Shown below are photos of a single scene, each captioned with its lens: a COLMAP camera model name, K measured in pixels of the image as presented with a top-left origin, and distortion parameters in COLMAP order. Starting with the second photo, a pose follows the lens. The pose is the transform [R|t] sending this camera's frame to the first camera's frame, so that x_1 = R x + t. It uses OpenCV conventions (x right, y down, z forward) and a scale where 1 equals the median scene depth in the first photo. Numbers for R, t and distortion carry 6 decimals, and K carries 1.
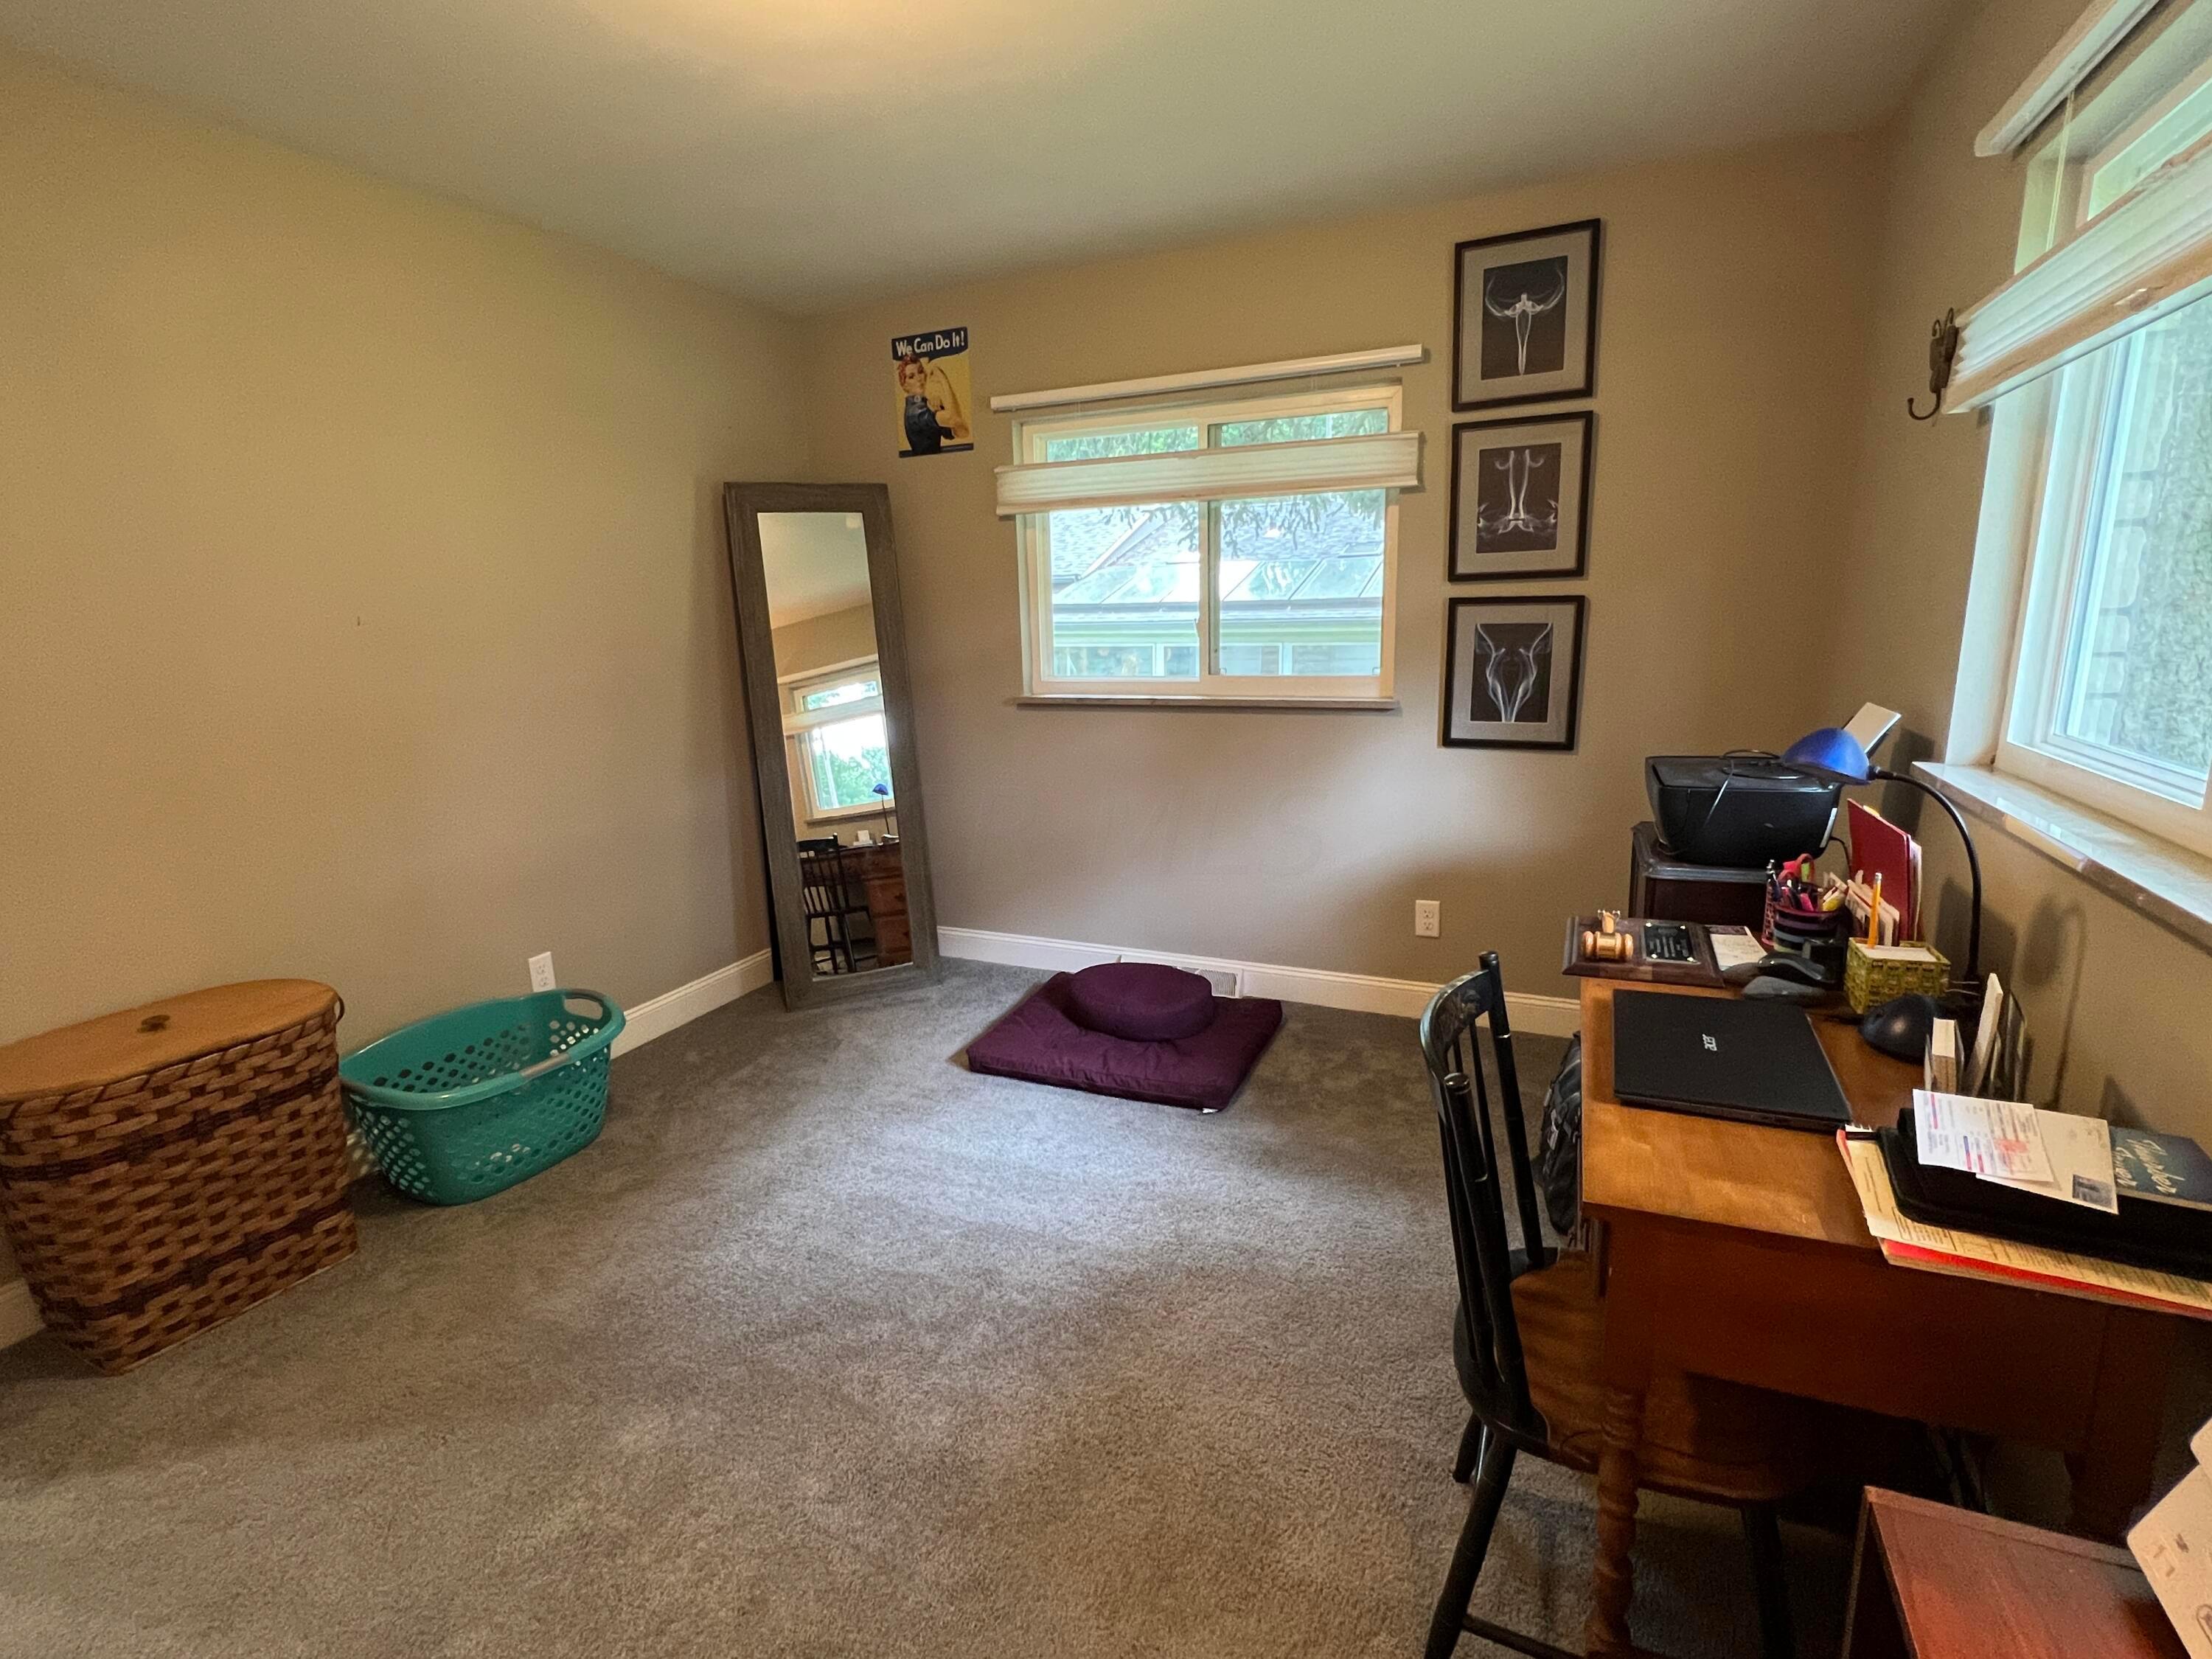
lens RADIAL K [[1067.7, 0, 1091.7], [0, 1067.7, 826.5], [0, 0, 1]] dist [0.001926, -0.000234]
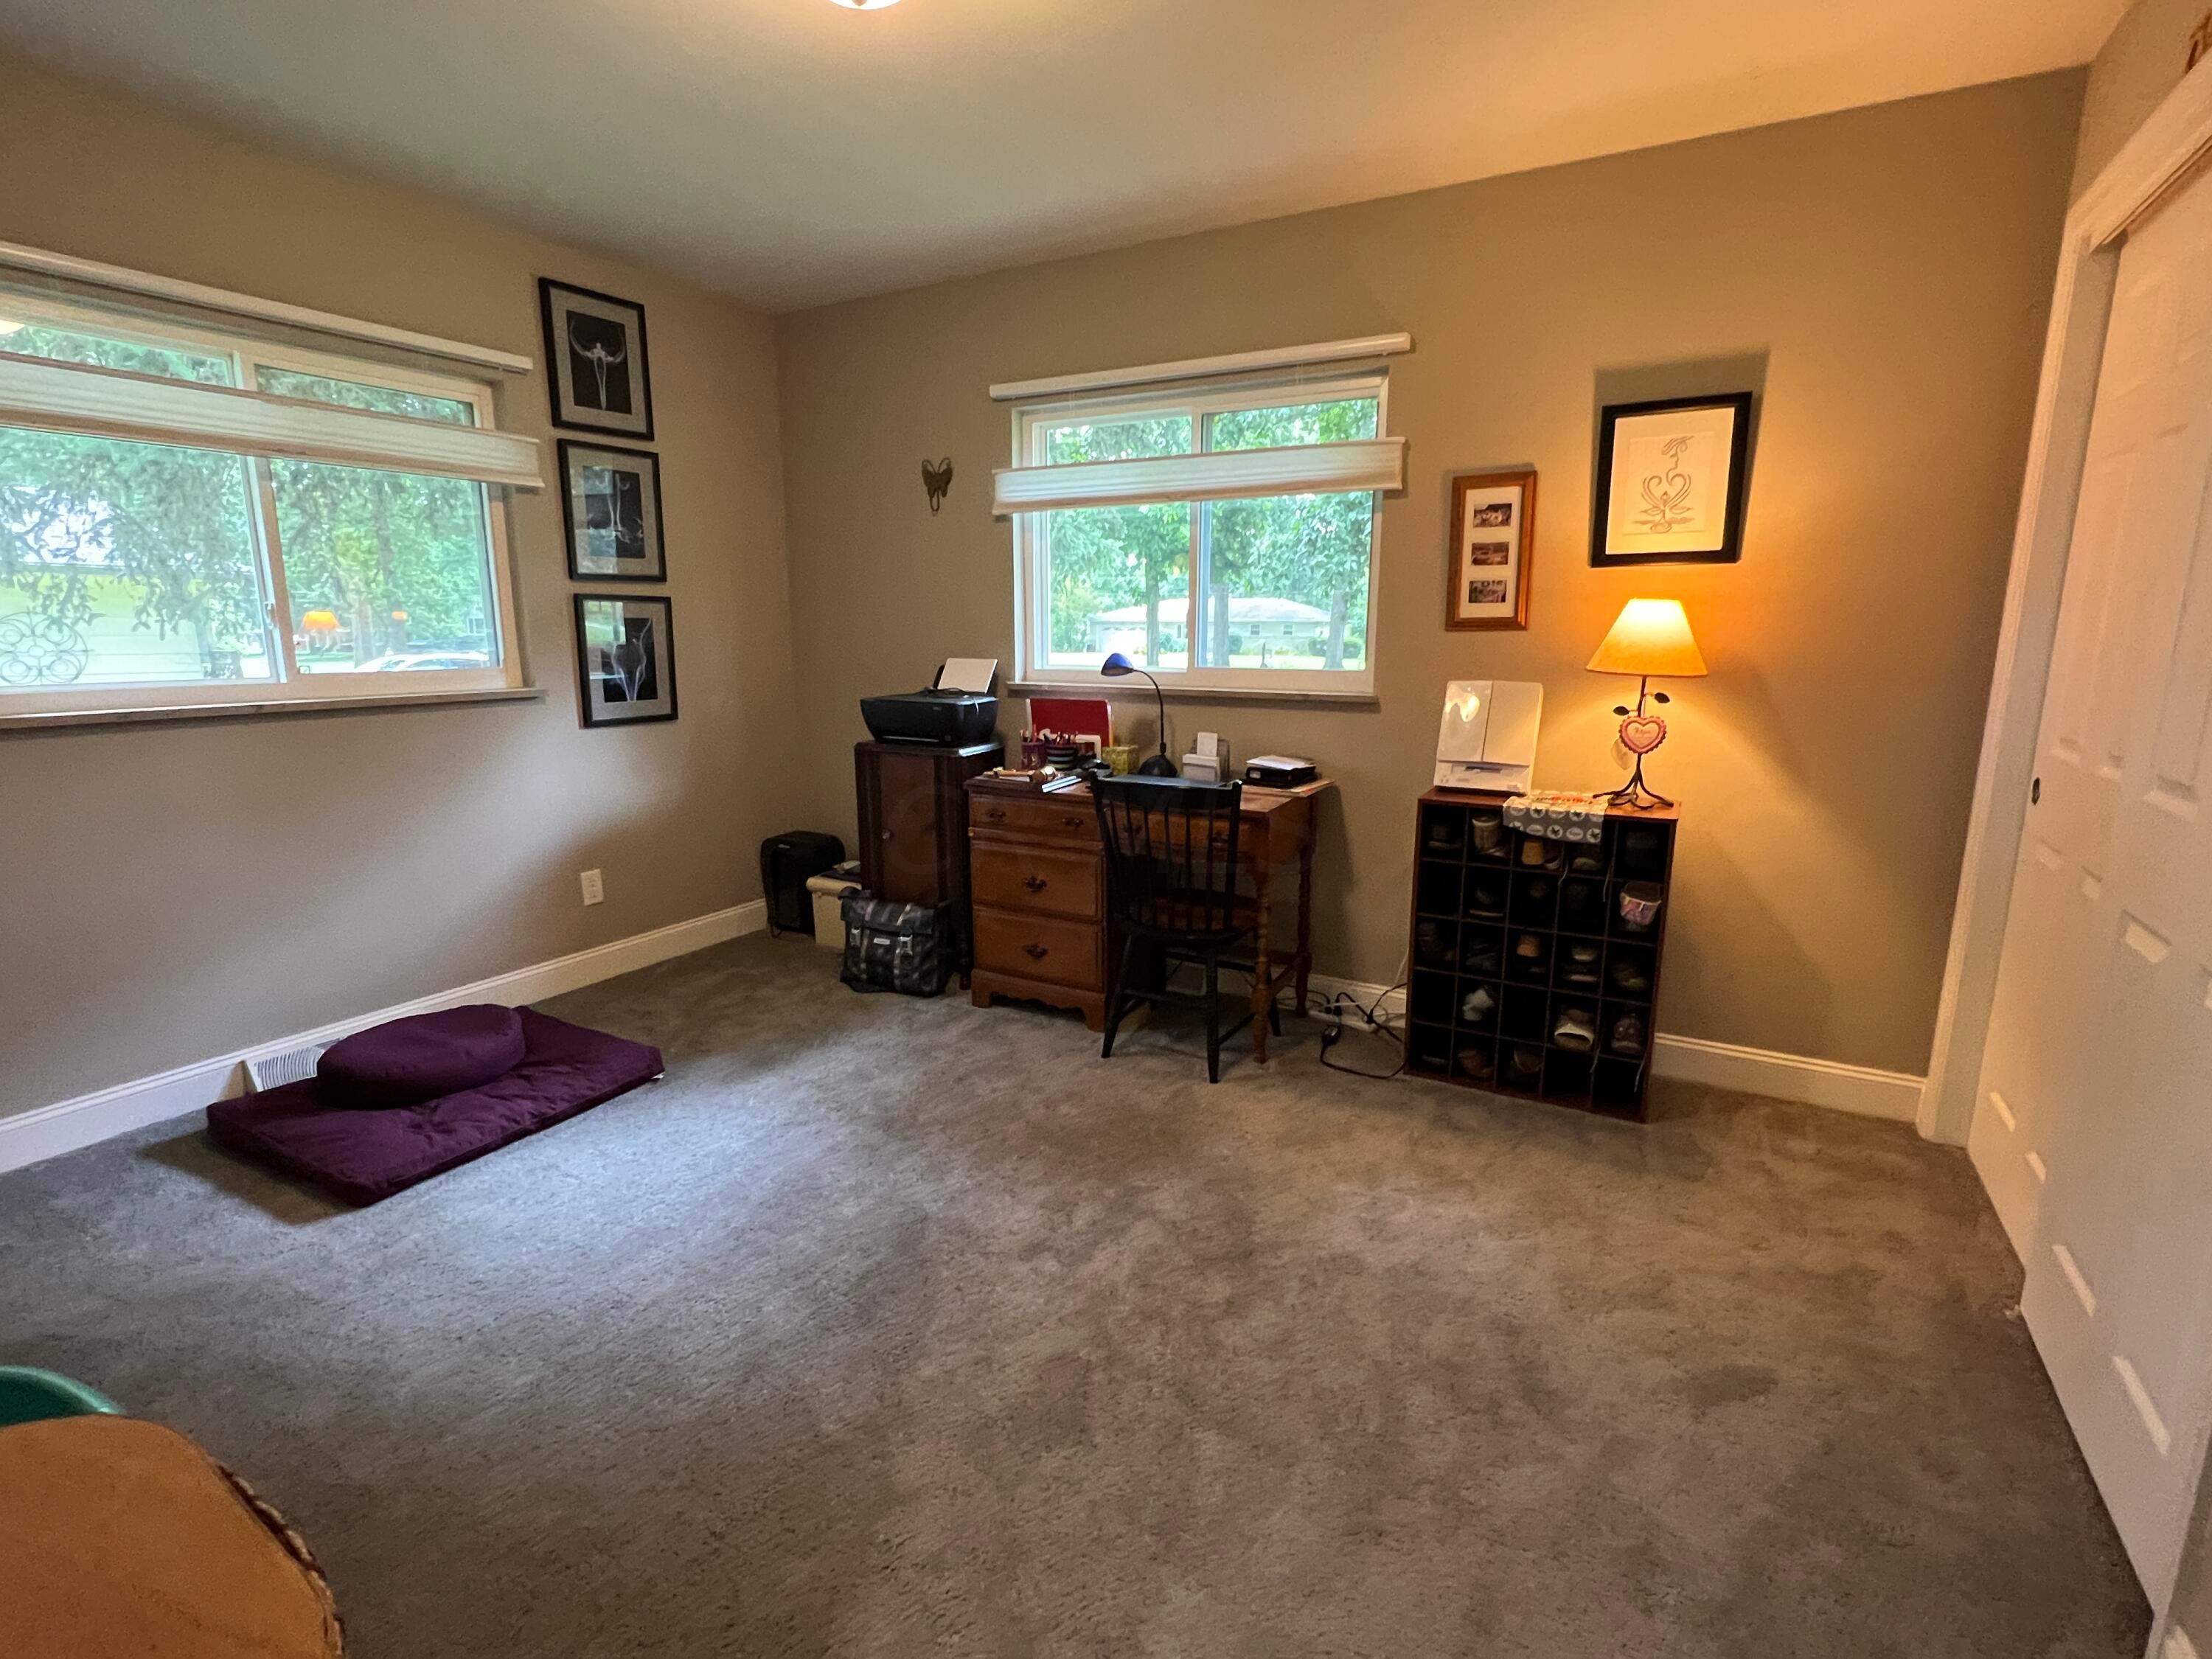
lens RADIAL K [[1067.7, 0, 1088.1], [0, 1067.7, 829.8], [0, 0, 1]] dist [0.001926, -0.000234]
pose [[0.090894, -0.158160, 0.983221, -0.777557], [0.206926, 0.968759, 0.136705, -0.017451], [-0.974125, 0.191029, 0.120782, 0.403138]]
